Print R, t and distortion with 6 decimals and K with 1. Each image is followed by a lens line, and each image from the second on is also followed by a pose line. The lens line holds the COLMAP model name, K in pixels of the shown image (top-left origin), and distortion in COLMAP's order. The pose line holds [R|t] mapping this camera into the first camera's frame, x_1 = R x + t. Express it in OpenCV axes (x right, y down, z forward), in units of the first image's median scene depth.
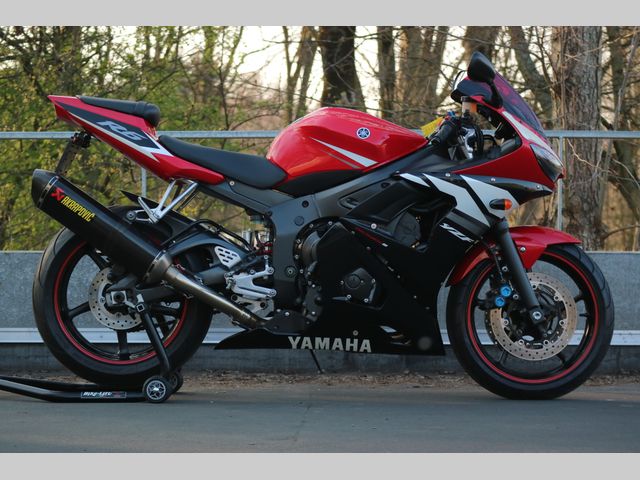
lens RADIAL K [[2050.5, 0, 317.0], [0, 2050.5, 238.6], [0, 0, 1]] dist [-0.016867, 0.000000]
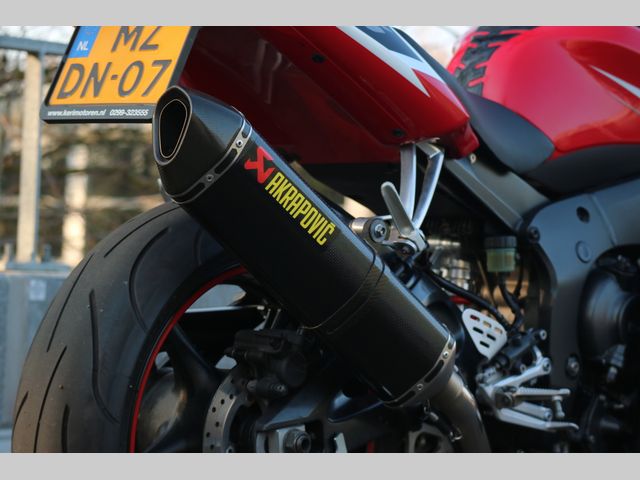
lens RADIAL K [[2050.5, 0, 322.4], [0, 2050.5, 239.2], [0, 0, 1]] dist [-0.016867, 0.000000]
pose [[0.642608, 0.025397, 0.765774, -0.384267], [-0.043892, 0.999029, 0.003700, -0.010580], [-0.764937, -0.035989, 0.643099, 0.758783]]
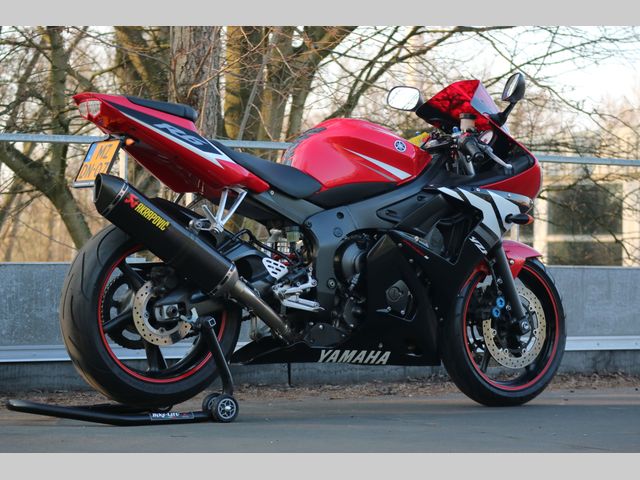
lens RADIAL K [[2050.5, 0, 319.4], [0, 2050.5, 240.6], [0, 0, 1]] dist [-0.016867, 0.000000]
pose [[0.840771, 0.010004, 0.541299, -0.550862], [-0.005874, 0.999939, -0.009357, 0.004548], [-0.541360, 0.004688, 0.840778, 0.174422]]
